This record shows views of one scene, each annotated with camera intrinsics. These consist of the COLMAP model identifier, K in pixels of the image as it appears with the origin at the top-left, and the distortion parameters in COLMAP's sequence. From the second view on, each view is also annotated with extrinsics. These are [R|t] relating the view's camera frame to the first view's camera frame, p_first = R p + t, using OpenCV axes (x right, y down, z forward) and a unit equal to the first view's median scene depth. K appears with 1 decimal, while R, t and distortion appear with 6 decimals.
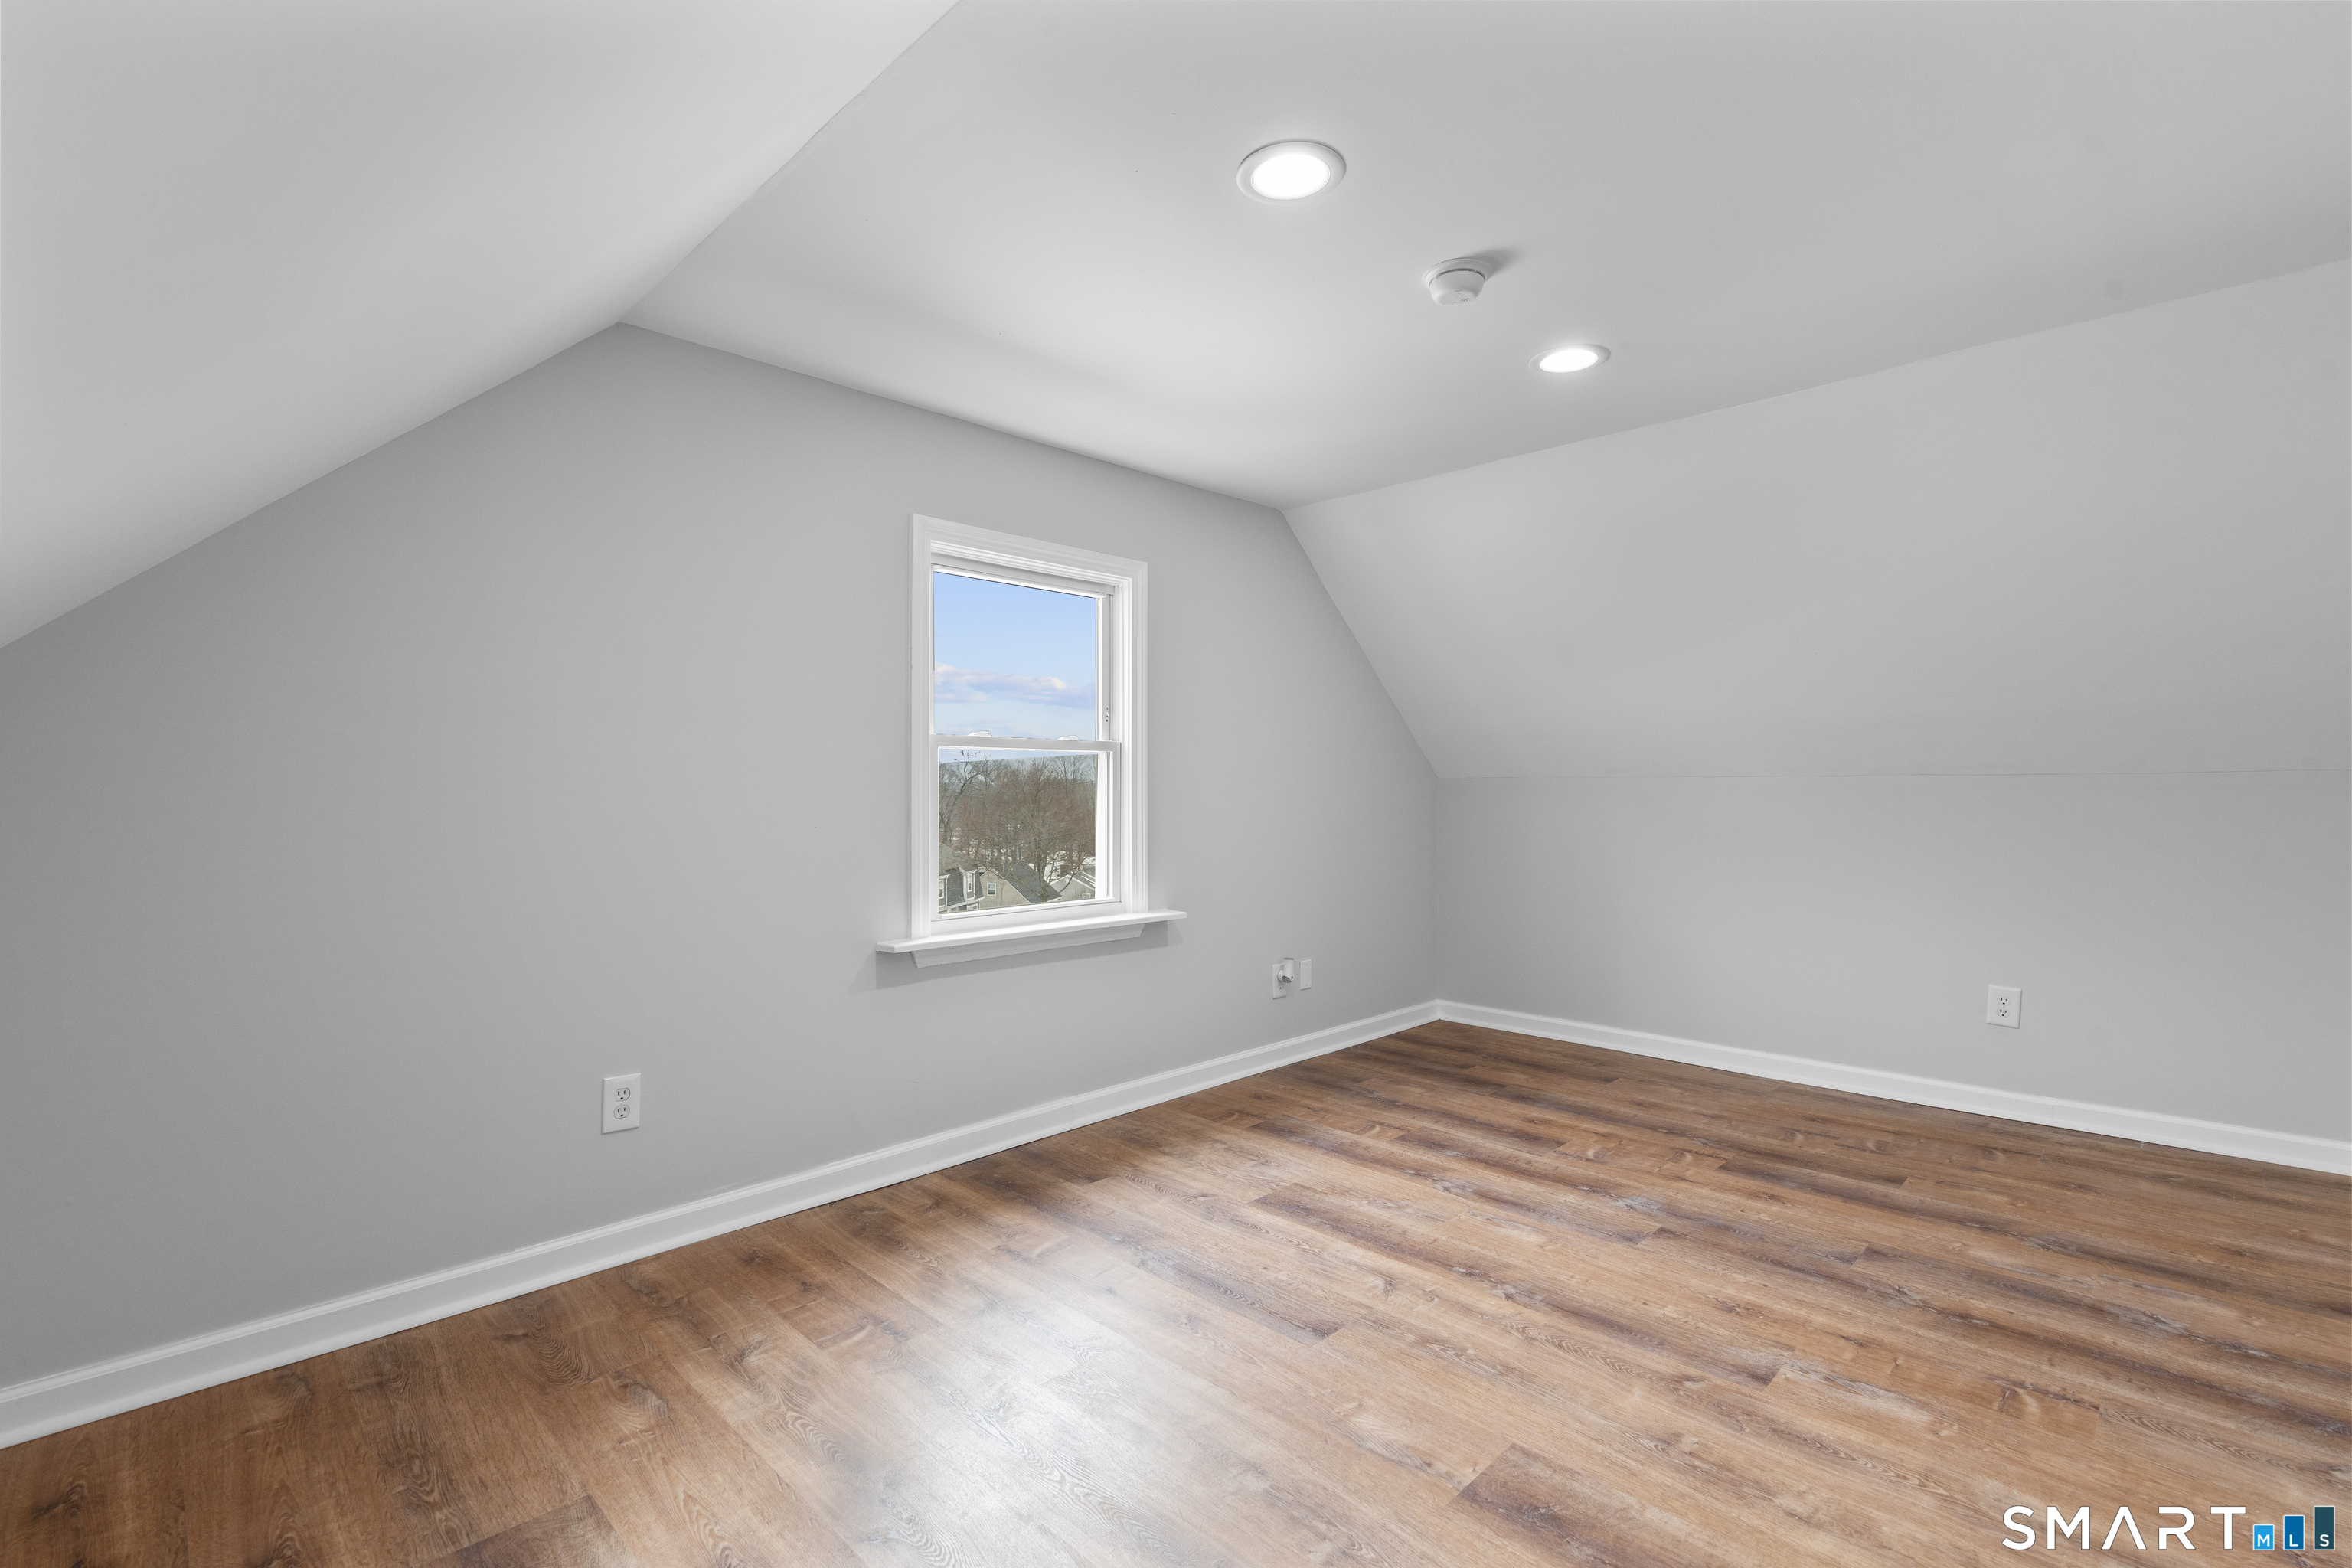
lens RADIAL K [[1047.9, 0, 1169.4], [0, 1047.9, 790.3], [0, 0, 1]] dist [-0.009369, 0.004285]
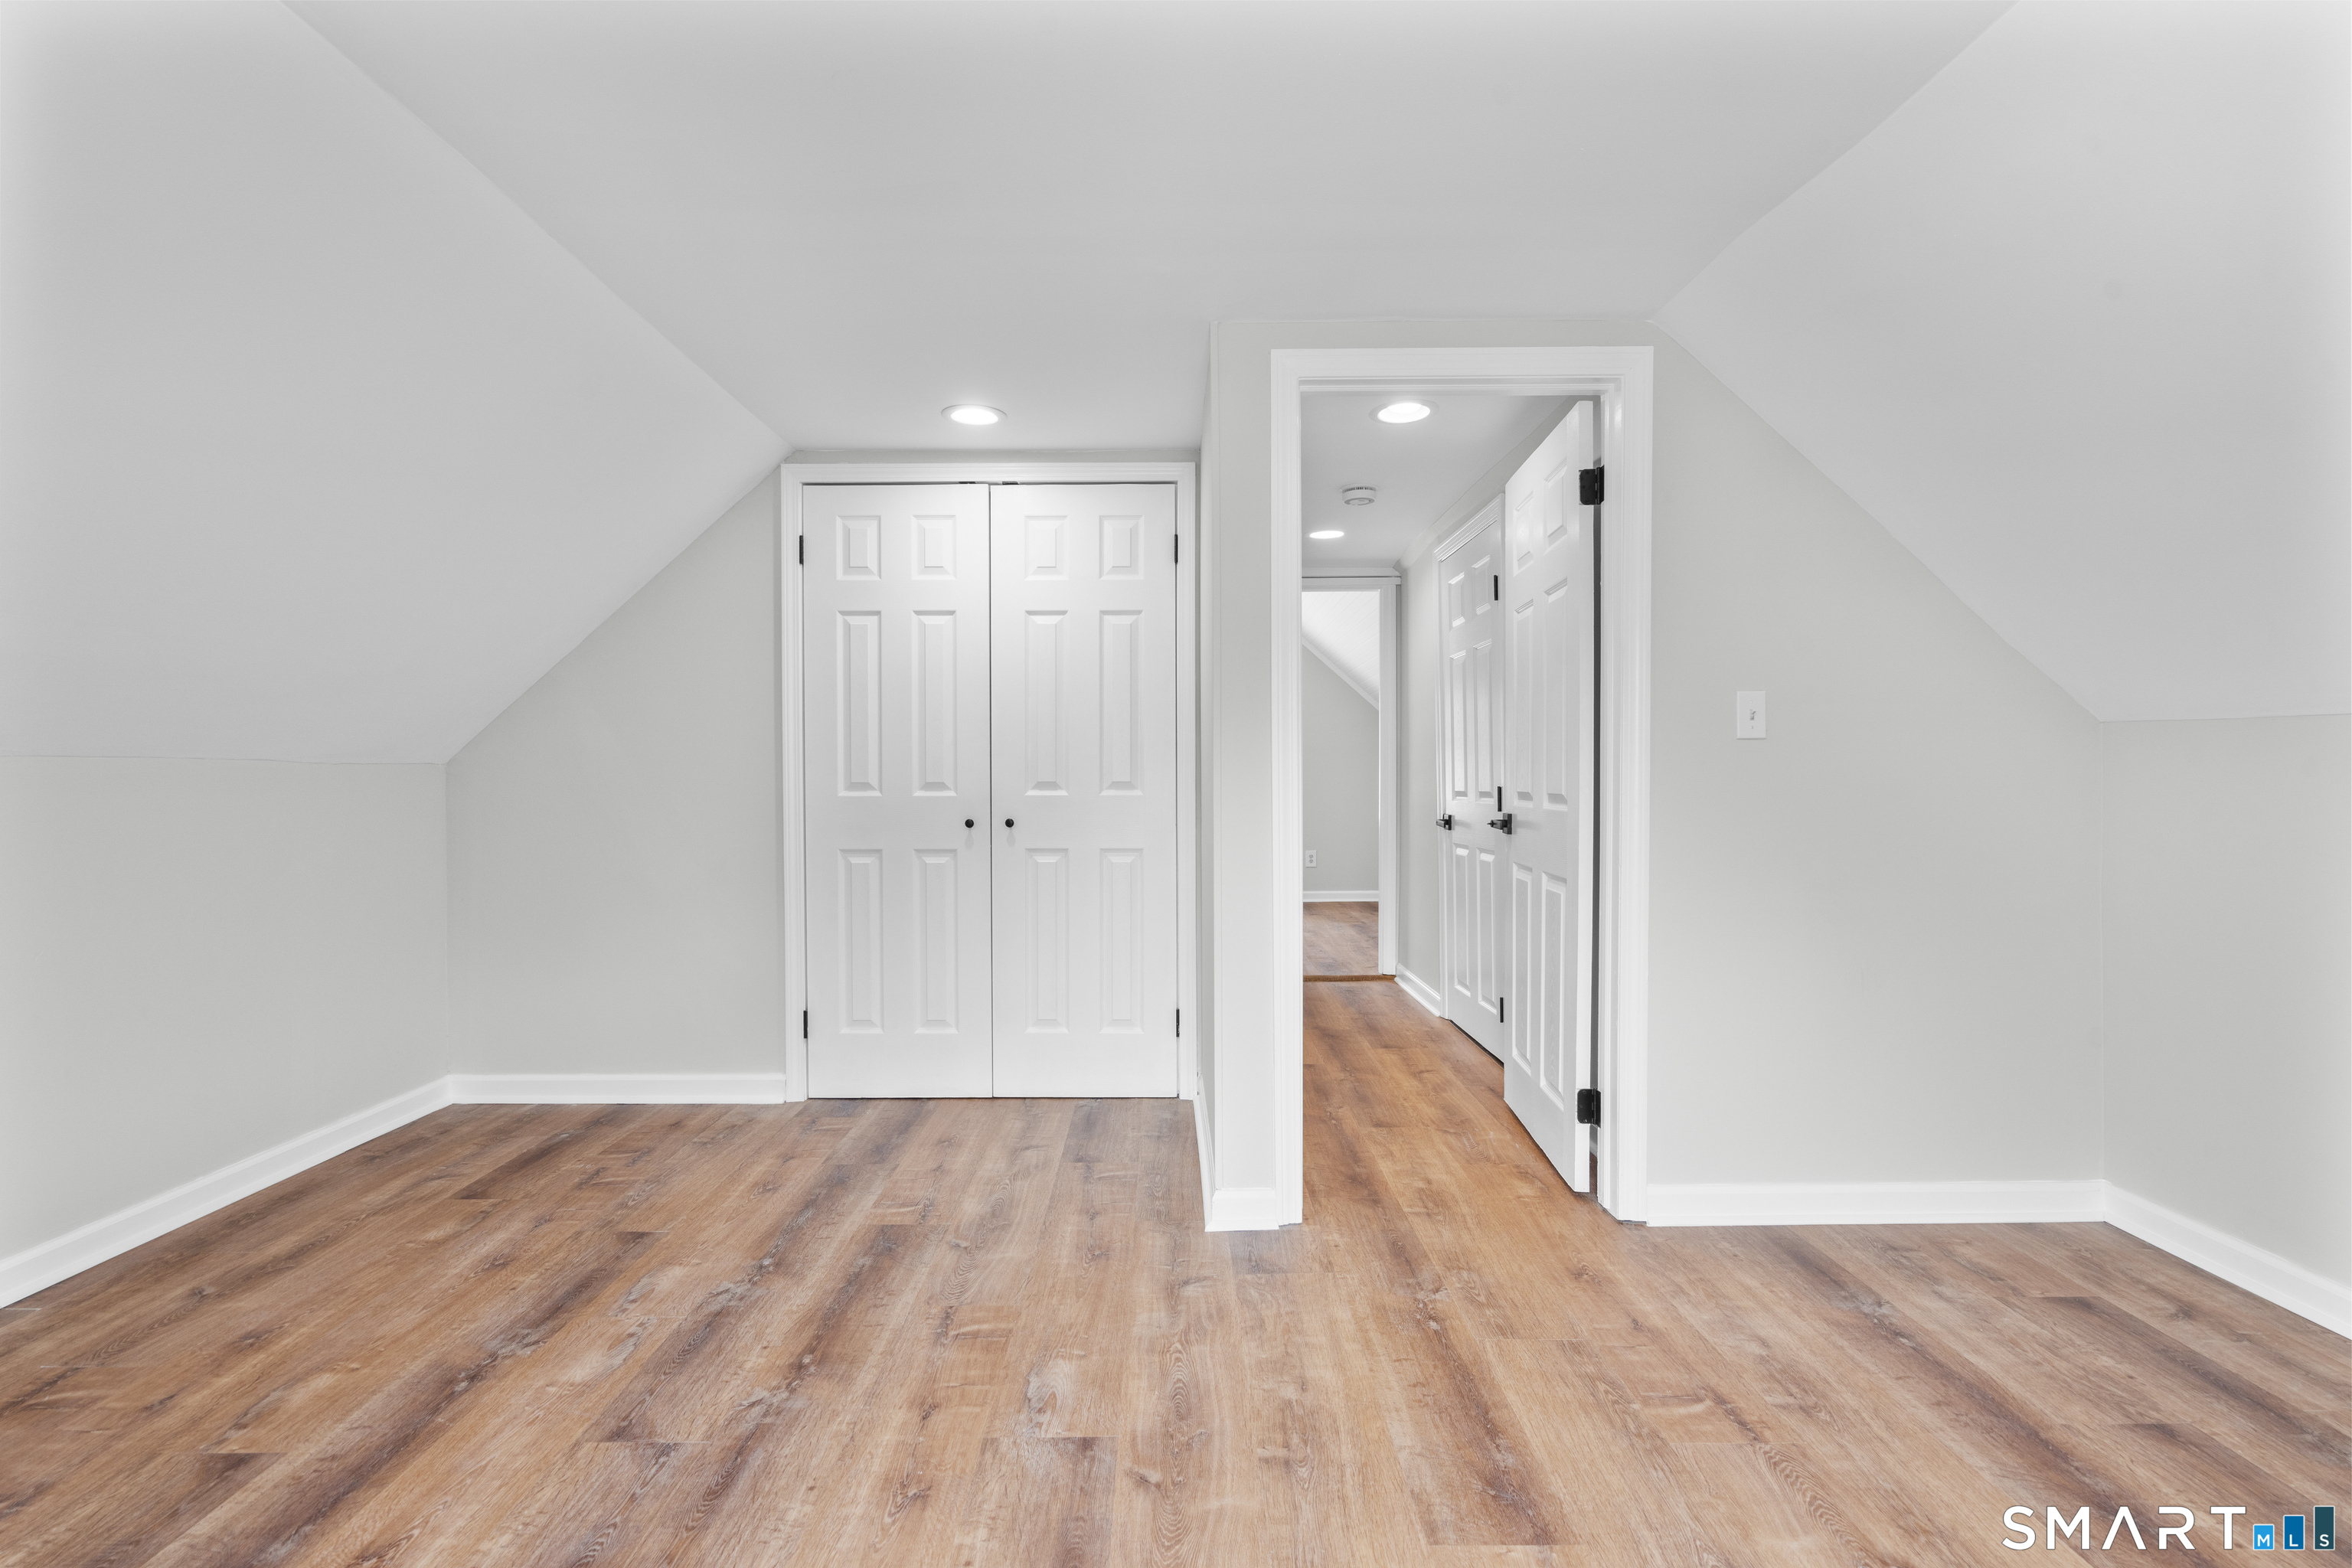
lens RADIAL K [[1047.9, 0, 1169.4], [0, 1047.9, 790.3], [0, 0, 1]] dist [-0.009369, 0.004285]
pose [[-0.706963, -0.003509, 0.707242, -0.096822], [0.002722, 0.999967, 0.007682, 0.003192], [-0.707245, 0.007356, -0.706930, 1.414538]]
